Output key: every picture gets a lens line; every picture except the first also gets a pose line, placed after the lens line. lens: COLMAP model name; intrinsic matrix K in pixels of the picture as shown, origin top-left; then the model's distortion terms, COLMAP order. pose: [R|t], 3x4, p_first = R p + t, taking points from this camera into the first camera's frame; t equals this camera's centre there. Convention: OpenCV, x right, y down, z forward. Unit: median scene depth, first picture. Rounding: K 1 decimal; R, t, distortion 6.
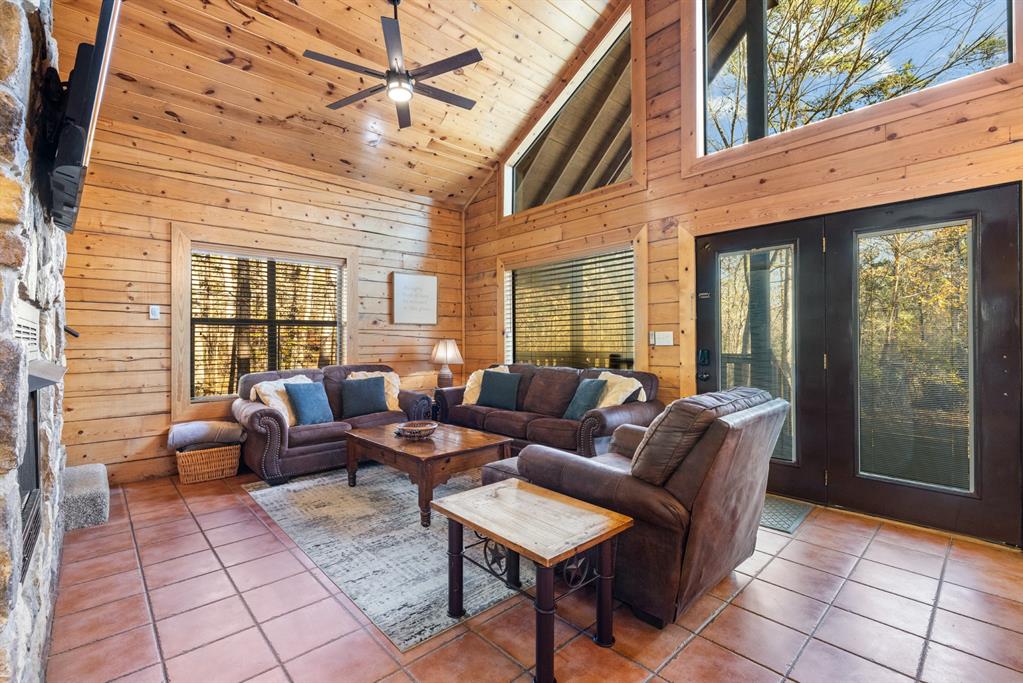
lens RADIAL K [[456.4, 0, 509.0], [0, 456.4, 337.3], [0, 0, 1]] dist [-0.009521, 0.004003]
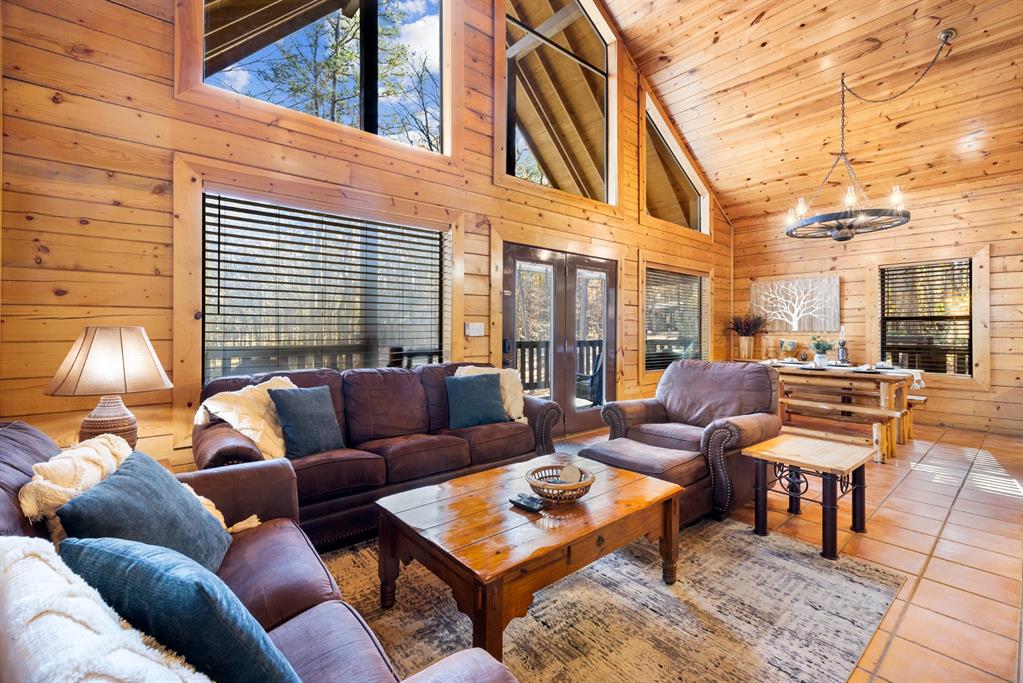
lens RADIAL K [[438.2, 0, 508.5], [0, 438.2, 328.1], [0, 0, 1]] dist [0.002027, 0.000872]
pose [[0.050134, 0.008759, 0.998704, -0.667683], [-0.010038, 0.999915, -0.008266, 0.007398], [-0.998692, -0.009611, 0.050218, 0.901554]]
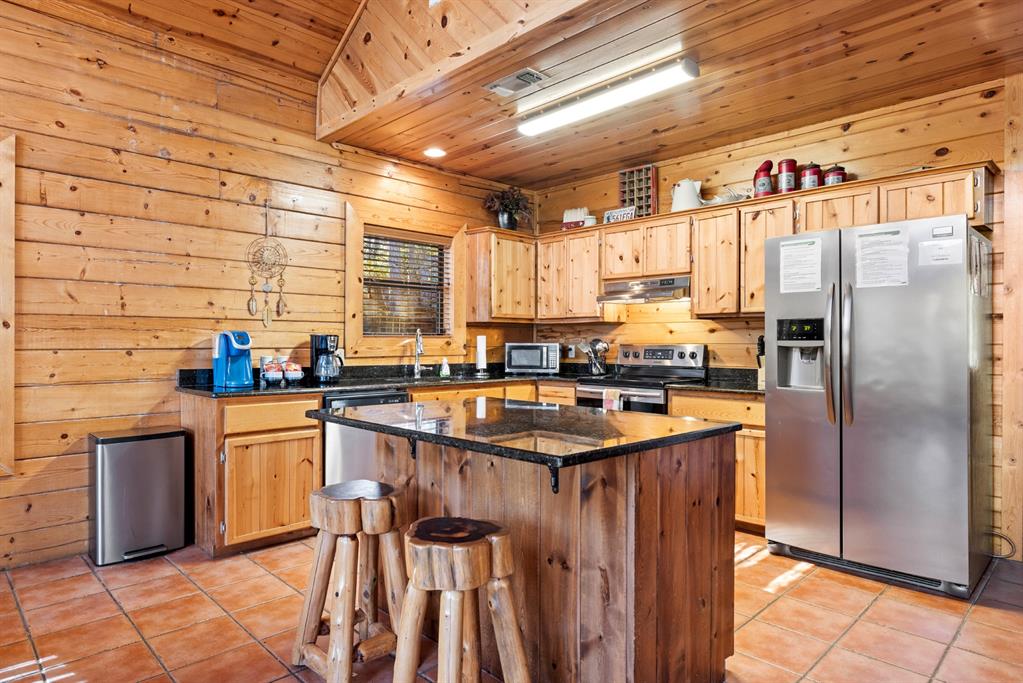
lens RADIAL K [[598.2, 0, 510.2], [0, 598.2, 340.9], [0, 0, 1]] dist [-0.003723, 0.001530]
pose [[-0.999649, 0.000116, -0.026500, 0.095268], [0.000273, 0.999982, -0.005928, 0.002847], [0.026498, -0.005934, -0.999631, 0.322682]]
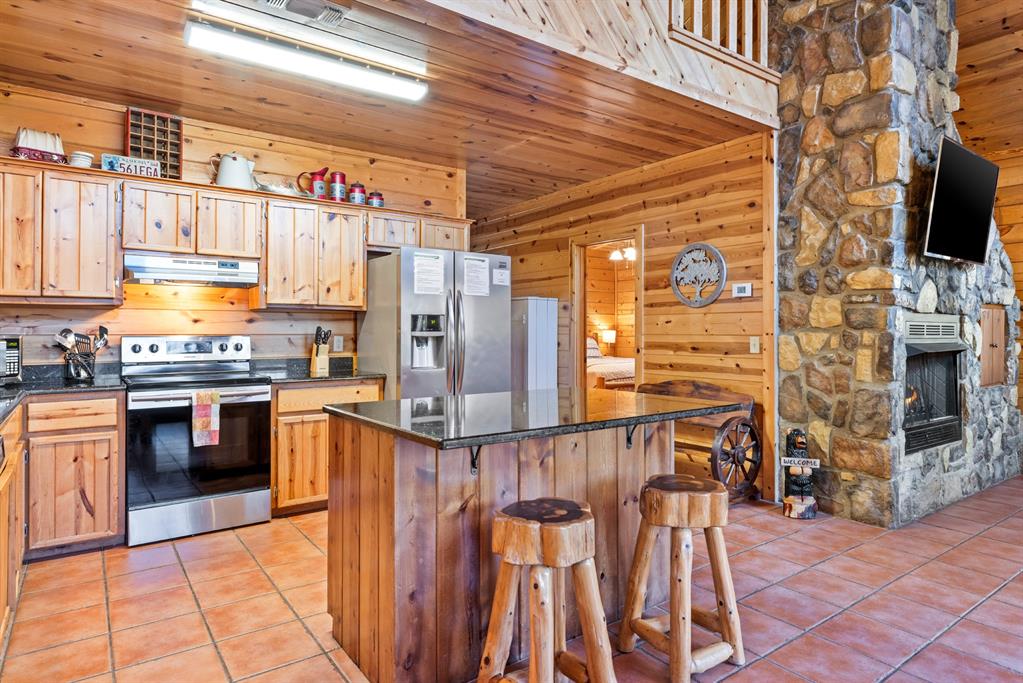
lens RADIAL K [[589.3, 0, 510.4], [0, 589.3, 327.8], [0, 0, 1]] dist [0.002656, -0.000236]
pose [[-0.120752, -0.004636, -0.992672, 0.687681], [0.004339, 0.999977, -0.005198, -0.002907], [0.992673, -0.004935, -0.120730, -0.212243]]
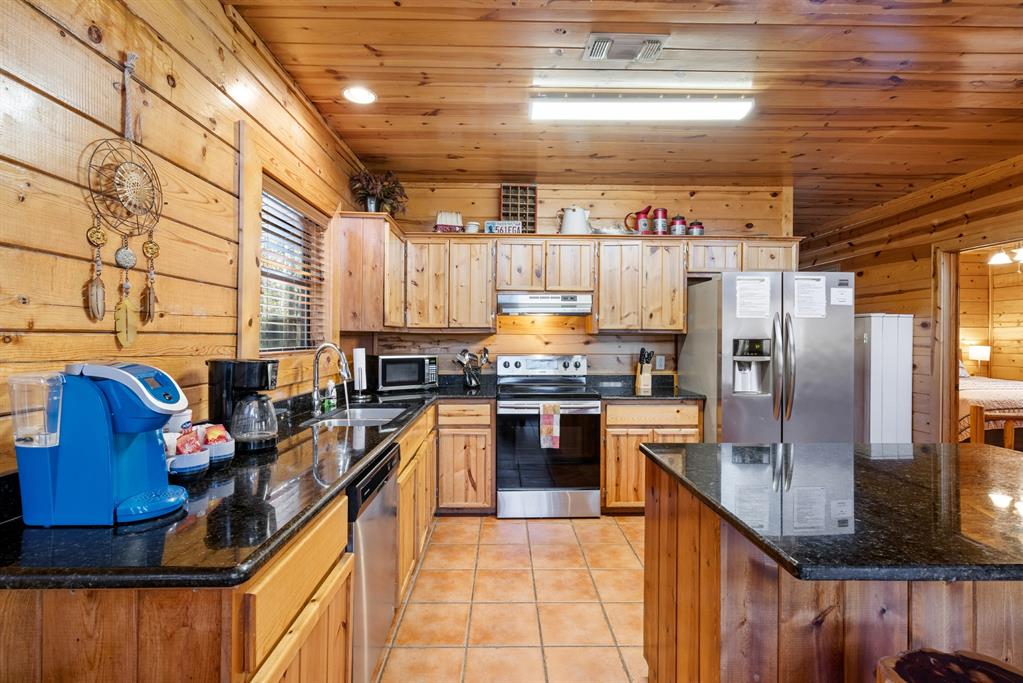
lens RADIAL K [[456.4, 0, 509.0], [0, 456.4, 337.3], [0, 0, 1]] dist [-0.009521, 0.004003]
pose [[-0.669265, -0.000547, -0.743024, 0.540071], [0.000462, 0.999999, -0.001153, -0.034248], [0.743024, -0.001115, -0.669264, -0.266712]]
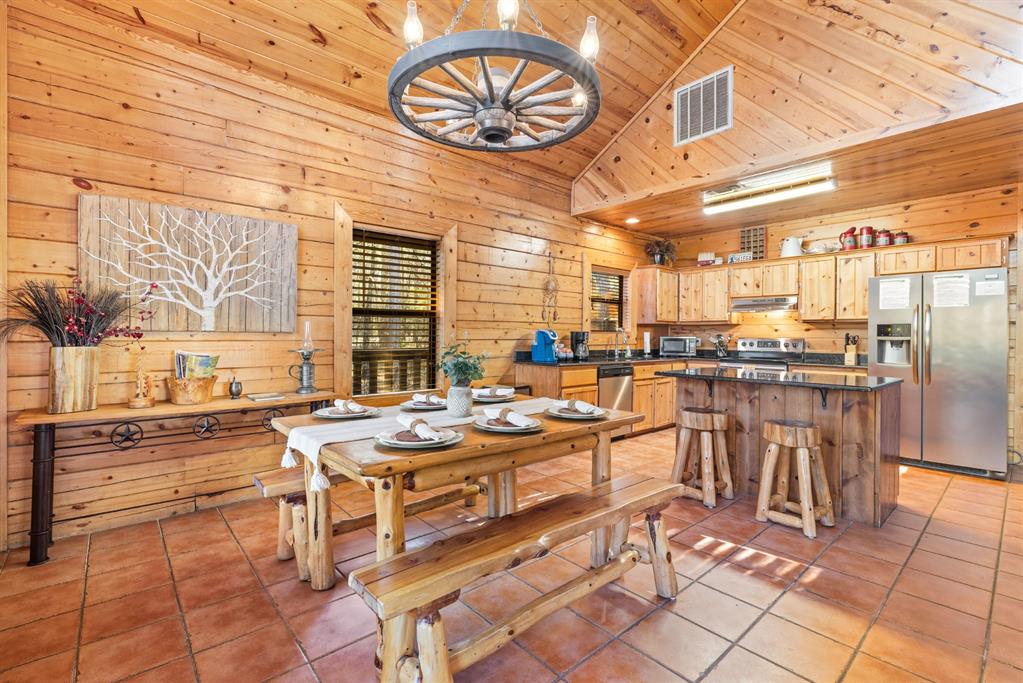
lens RADIAL K [[456.4, 0, 509.0], [0, 456.4, 337.3], [0, 0, 1]] dist [-0.009521, 0.004003]
pose [[-0.999488, -0.004125, 0.031738, 0.557703], [-0.004087, 0.999991, 0.001260, 0.001495], [-0.031743, 0.001130, -0.999495, 0.627364]]
